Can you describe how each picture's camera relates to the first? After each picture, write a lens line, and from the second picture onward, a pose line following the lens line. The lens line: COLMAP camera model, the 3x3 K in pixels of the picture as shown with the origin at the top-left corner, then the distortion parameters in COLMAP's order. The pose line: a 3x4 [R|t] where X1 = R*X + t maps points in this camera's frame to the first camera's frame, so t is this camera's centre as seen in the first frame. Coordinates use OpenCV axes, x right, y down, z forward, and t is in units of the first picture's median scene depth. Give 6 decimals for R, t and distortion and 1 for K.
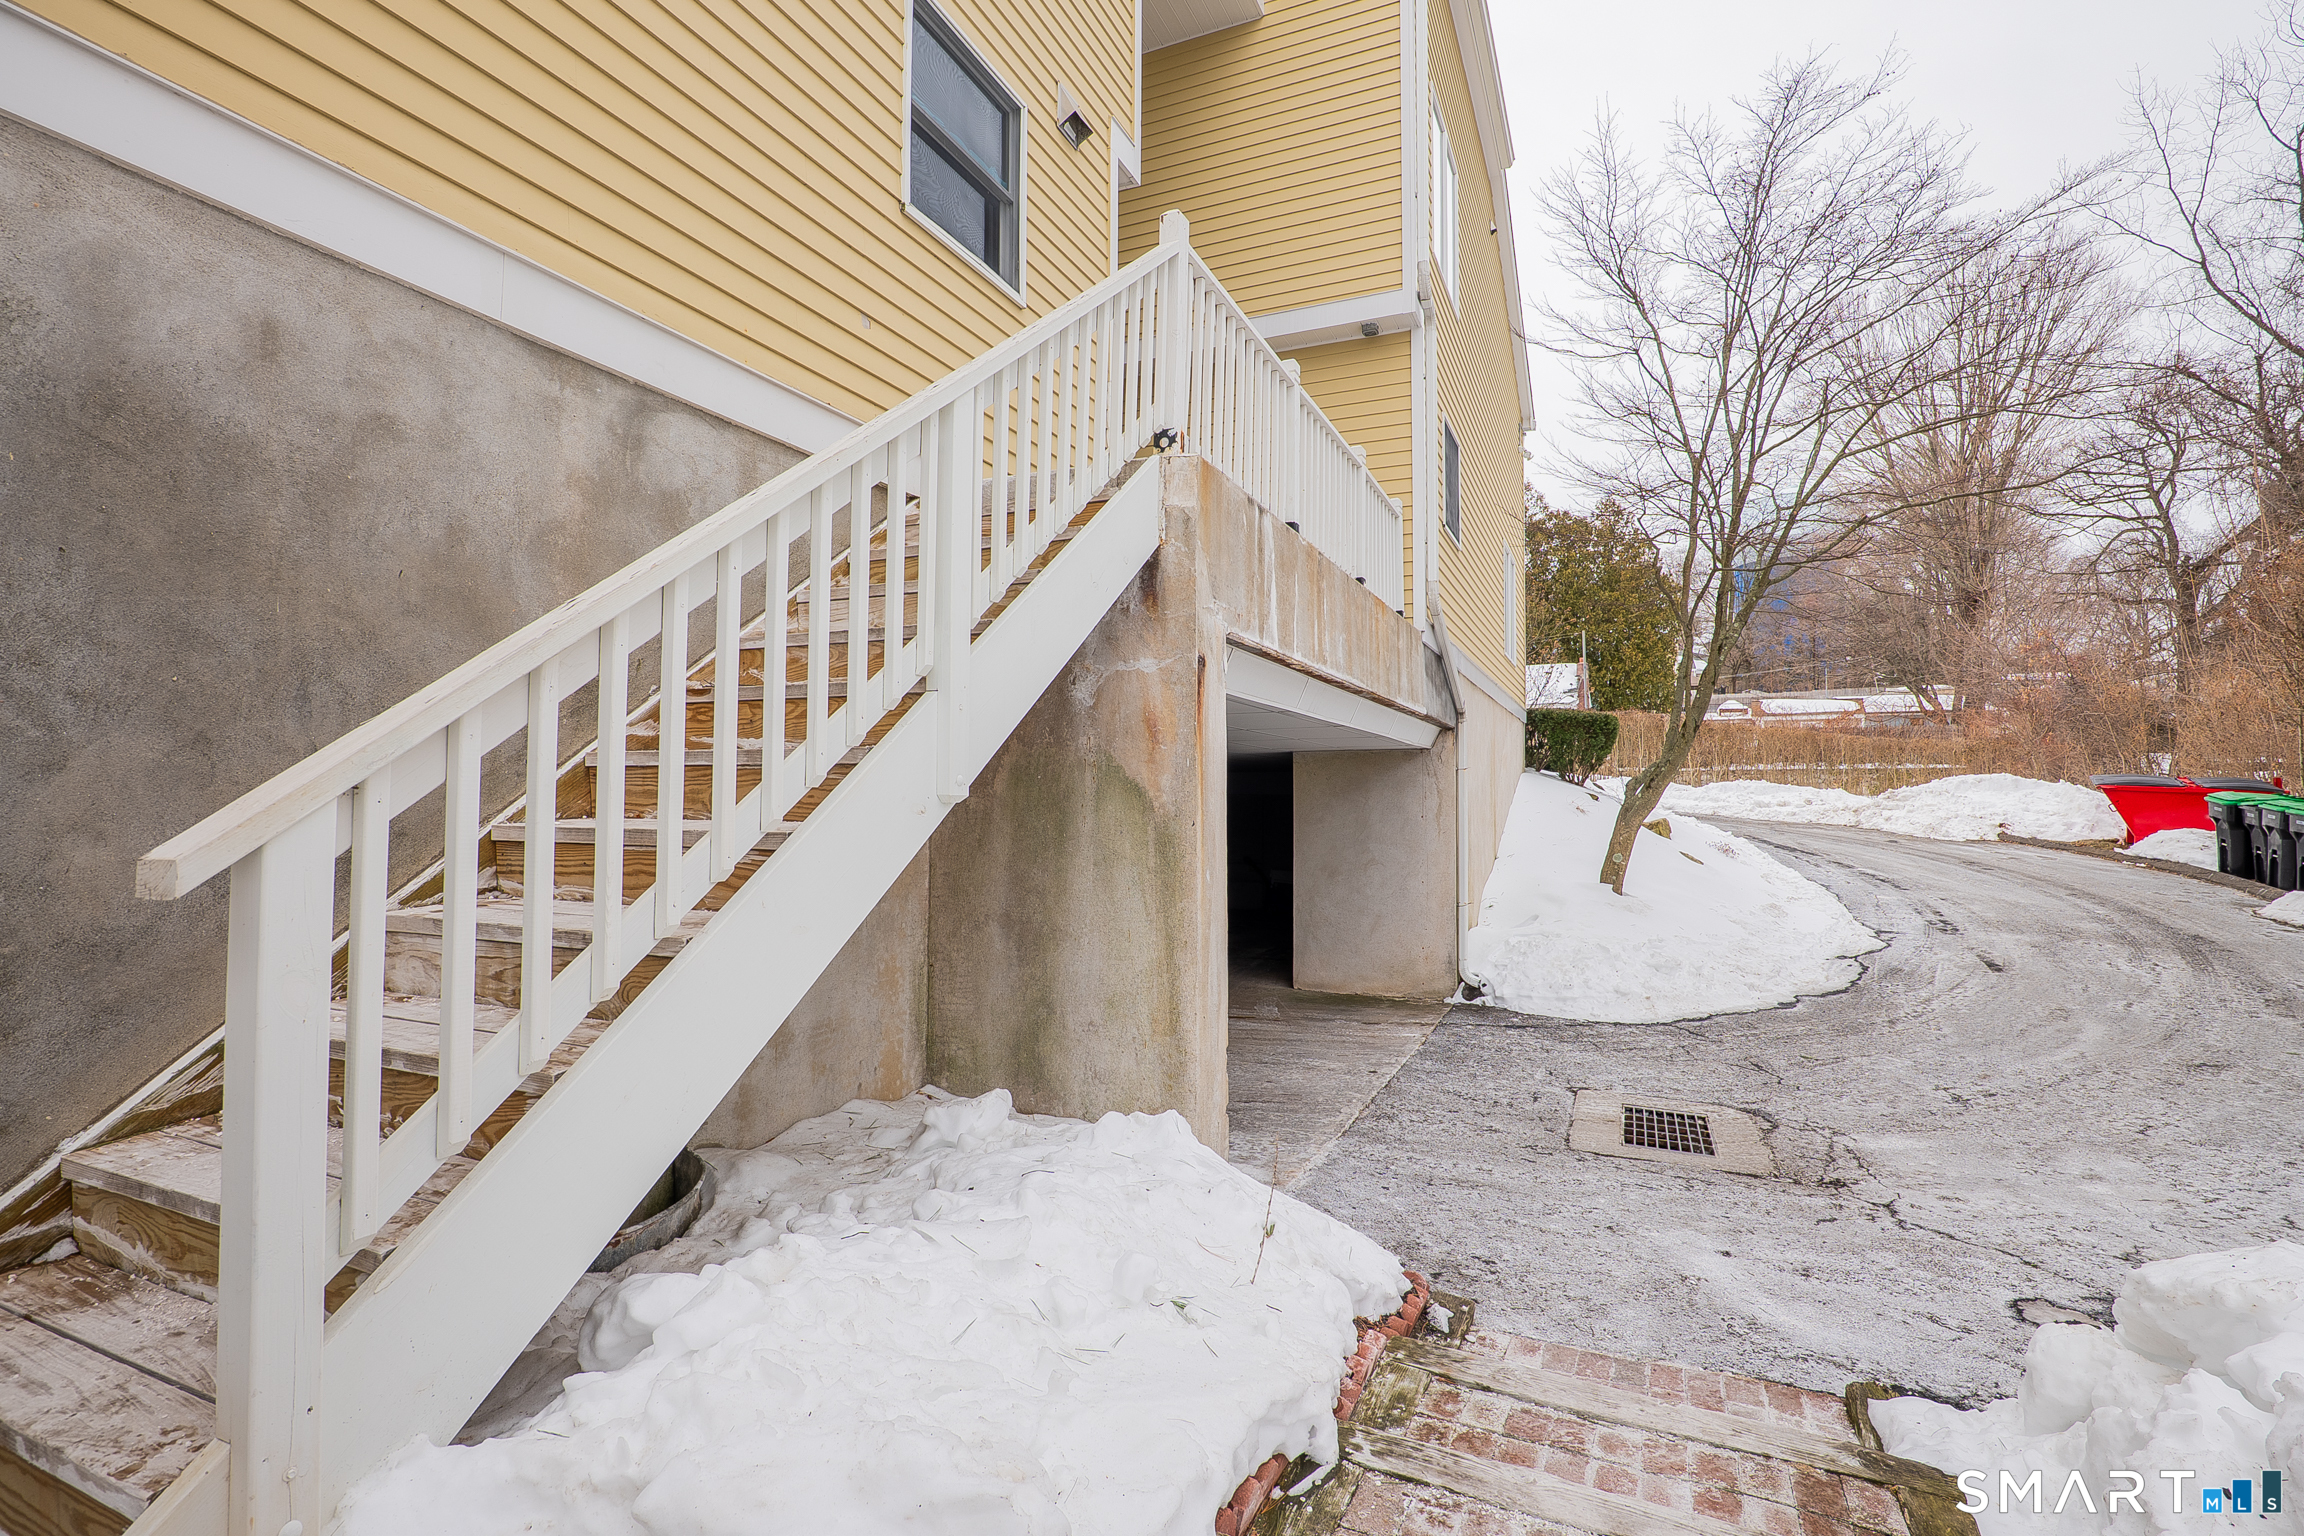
lens RADIAL K [[1071.2, 0, 1155.9], [0, 1071.2, 766.3], [0, 0, 1]] dist [-0.025133, 0.005958]
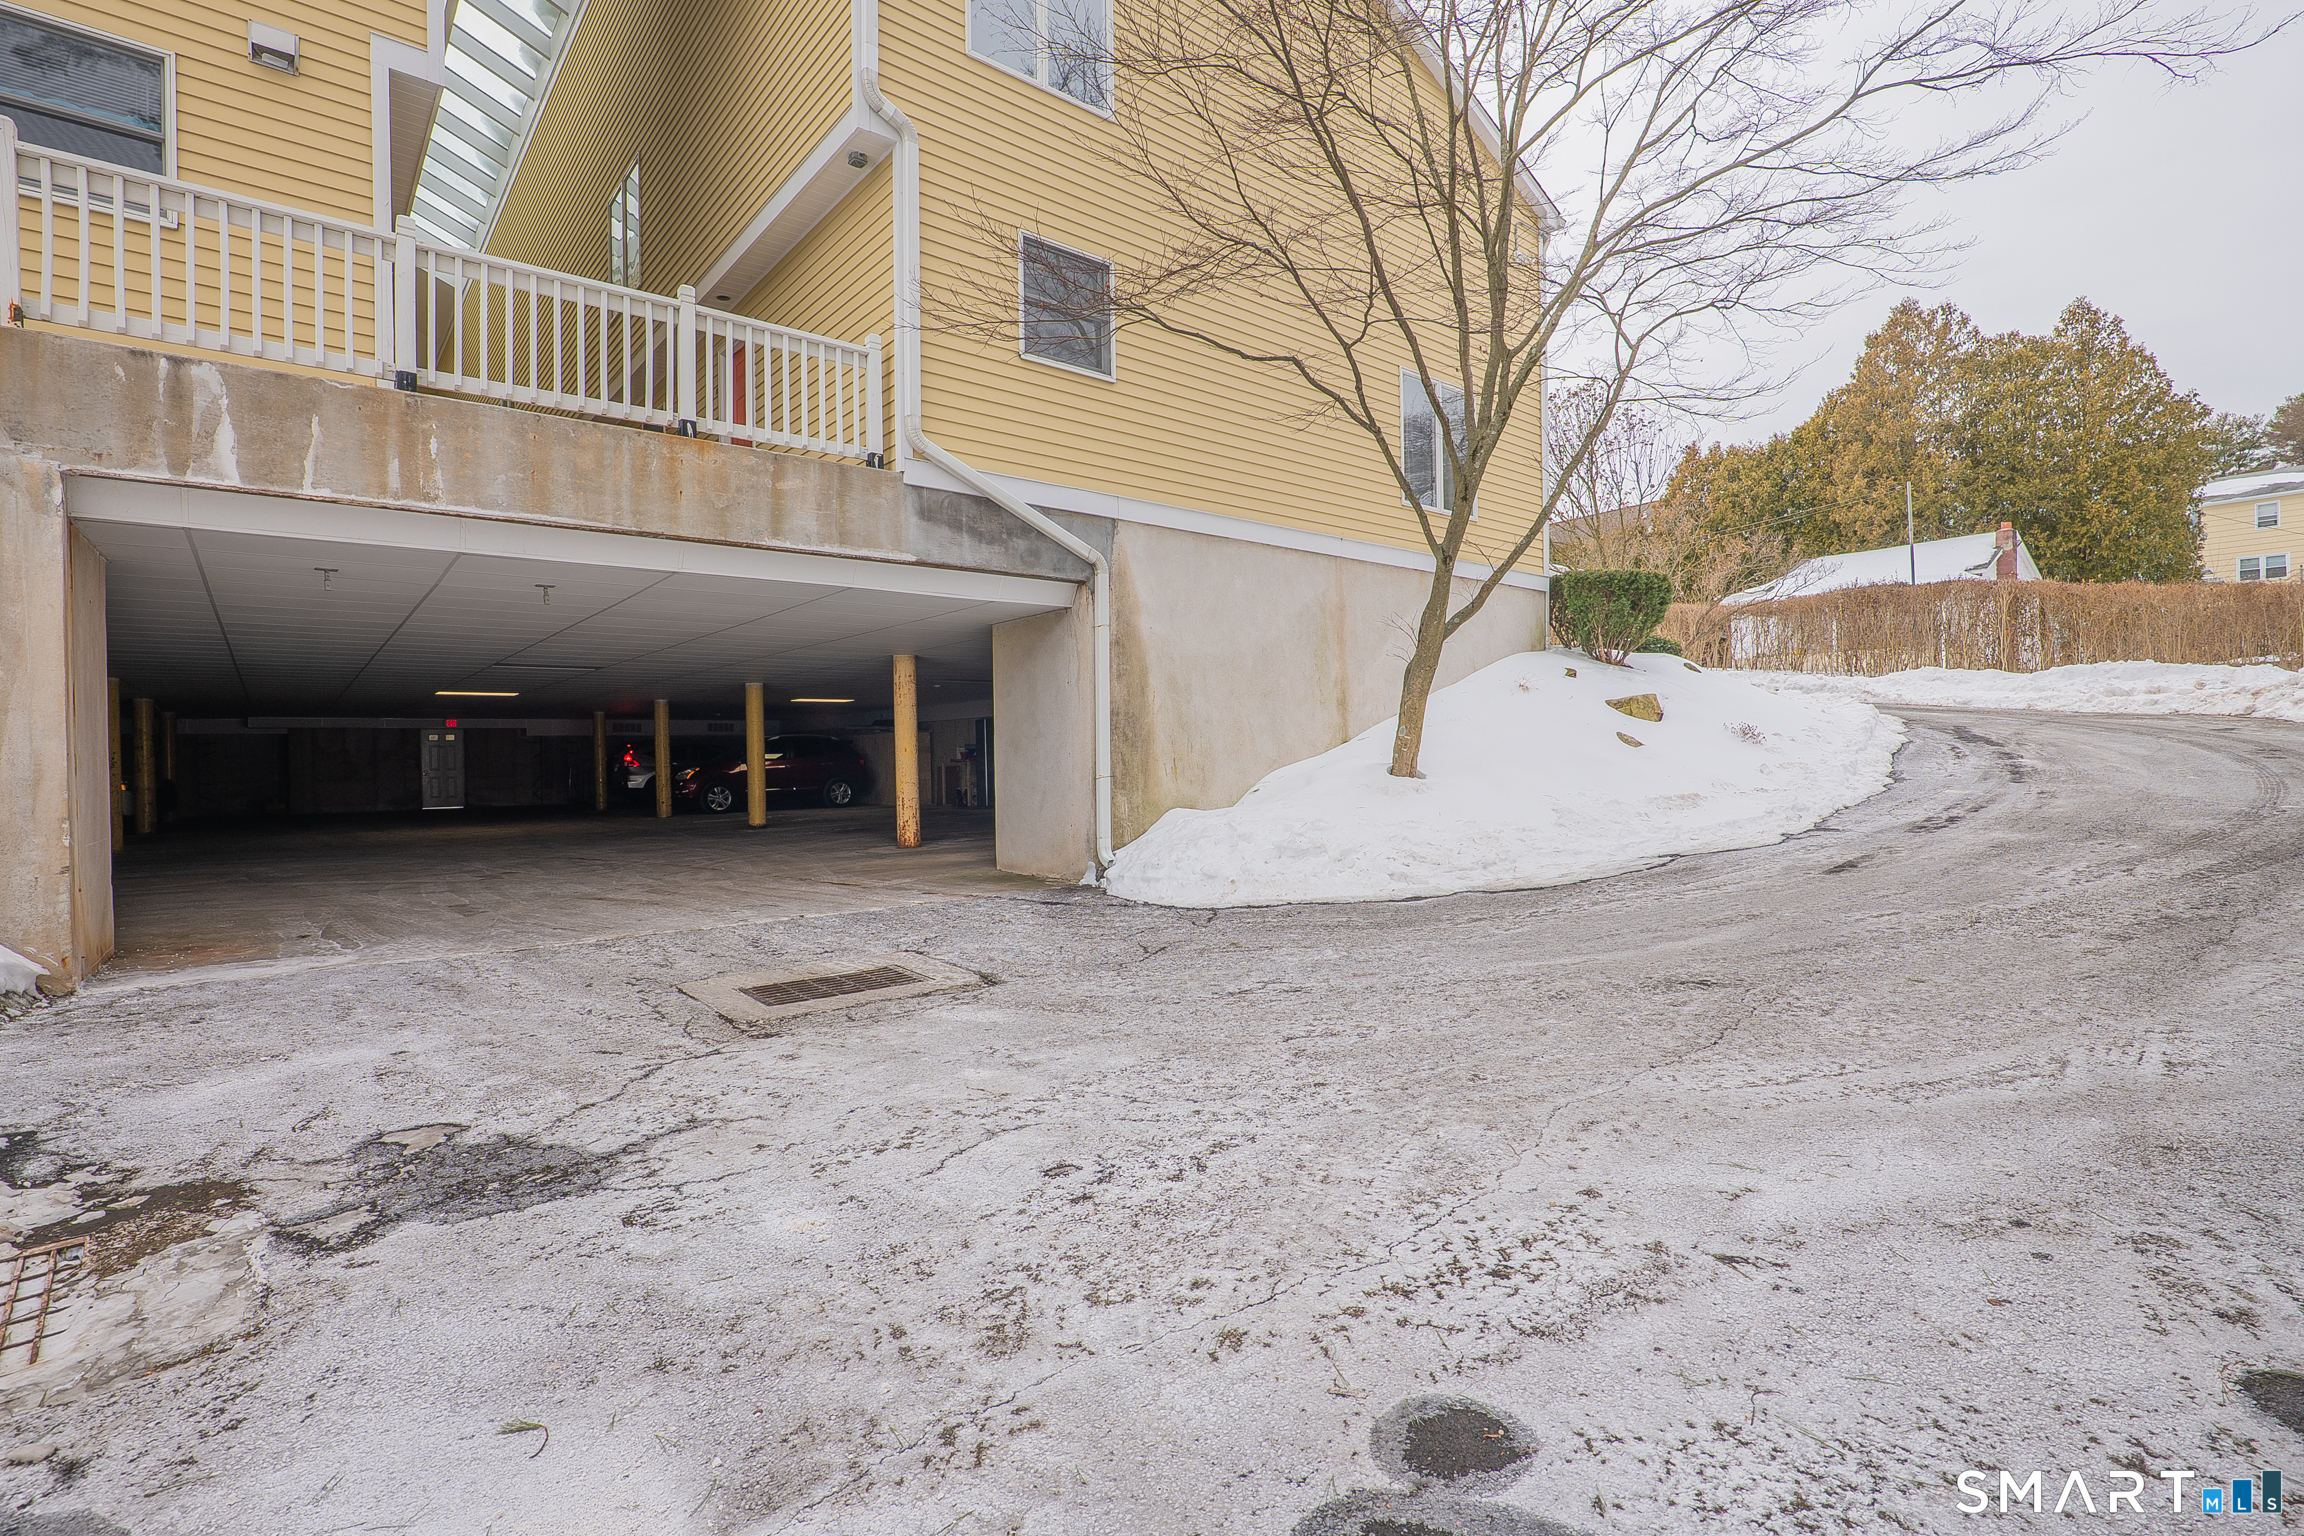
lens RADIAL K [[1071.2, 0, 1158.6], [0, 1071.2, 768.1], [0, 0, 1]] dist [-0.025133, 0.005958]
pose [[0.897564, -0.013560, -0.440677, 0.739459], [0.034400, 0.998634, 0.039338, 0.089182], [0.439541, -0.050468, 0.896804, 0.215973]]
